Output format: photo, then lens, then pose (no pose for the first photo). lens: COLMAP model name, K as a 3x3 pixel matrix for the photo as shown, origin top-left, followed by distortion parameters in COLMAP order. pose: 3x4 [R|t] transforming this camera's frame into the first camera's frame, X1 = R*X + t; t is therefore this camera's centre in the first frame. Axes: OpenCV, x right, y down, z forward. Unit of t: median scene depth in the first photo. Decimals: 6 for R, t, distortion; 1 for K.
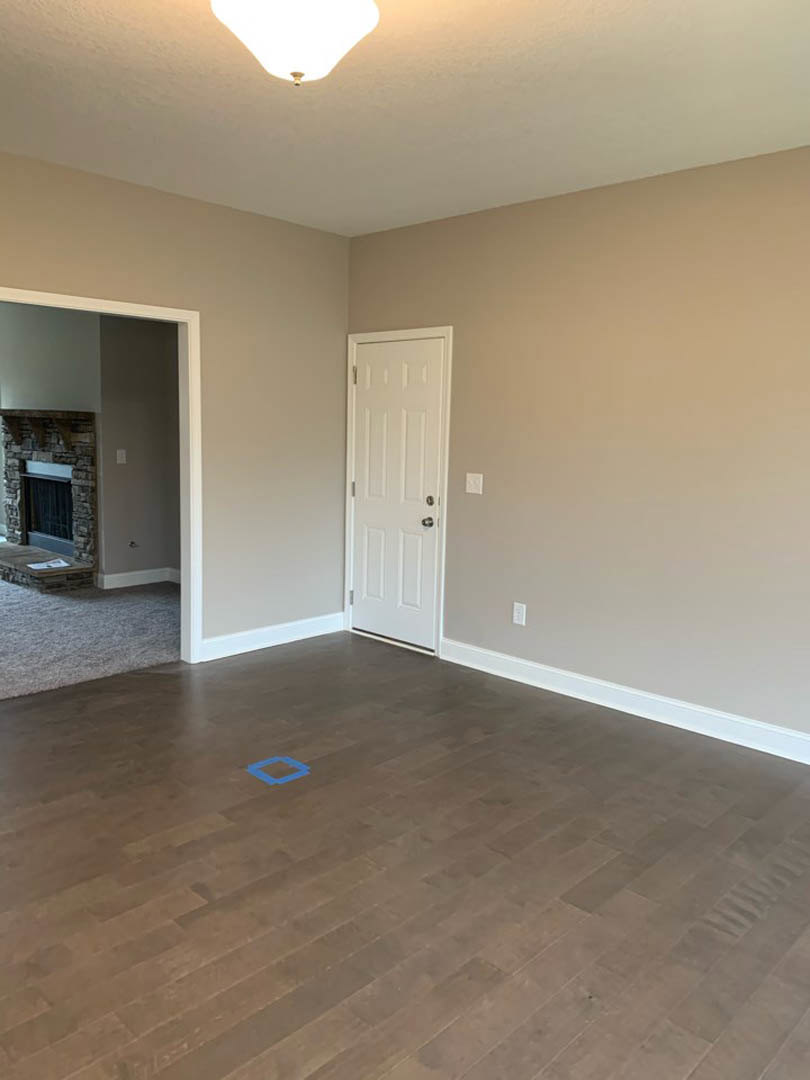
lens RADIAL K [[835.1, 0, 406.7], [0, 835.1, 536.2], [0, 0, 1]] dist [0.023726, 0.000247]
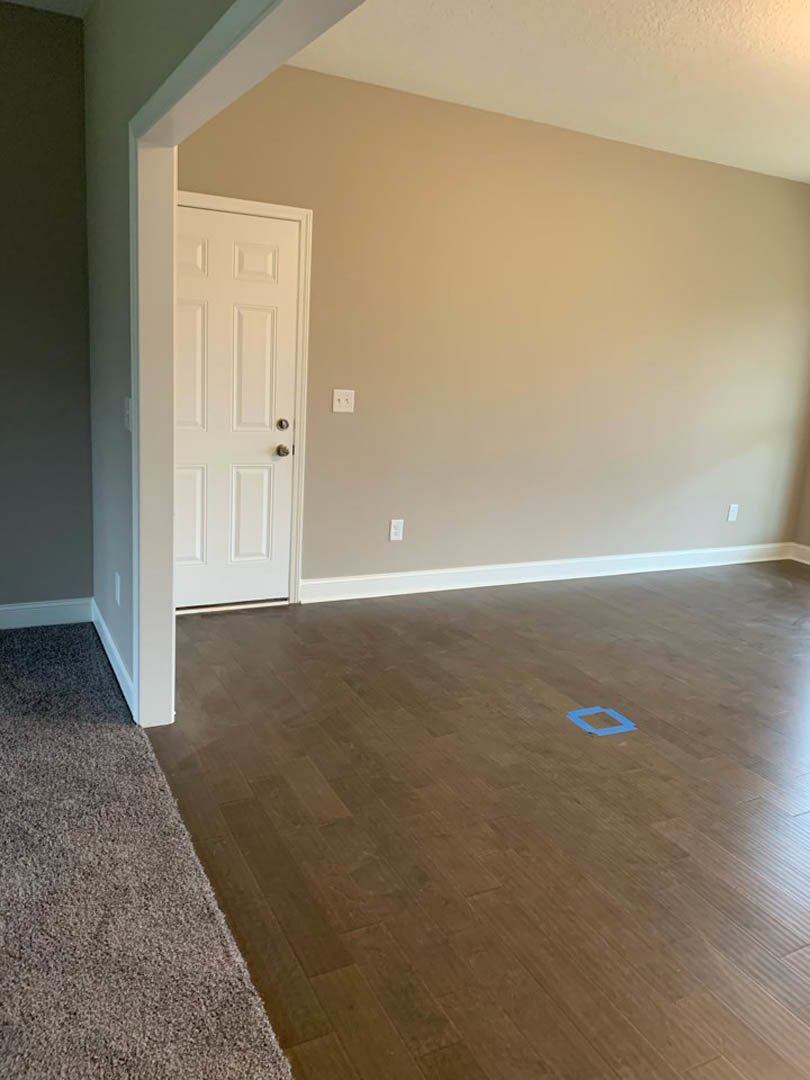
lens RADIAL K [[825.1, 0, 405.0], [0, 825.1, 540.0], [0, 0, 1]] dist [0.045569, -0.002089]
pose [[0.316990, -0.220810, 0.922367, -0.731923], [0.076235, 0.975306, 0.207284, -0.093545], [-0.945360, 0.004610, 0.325996, 0.629851]]
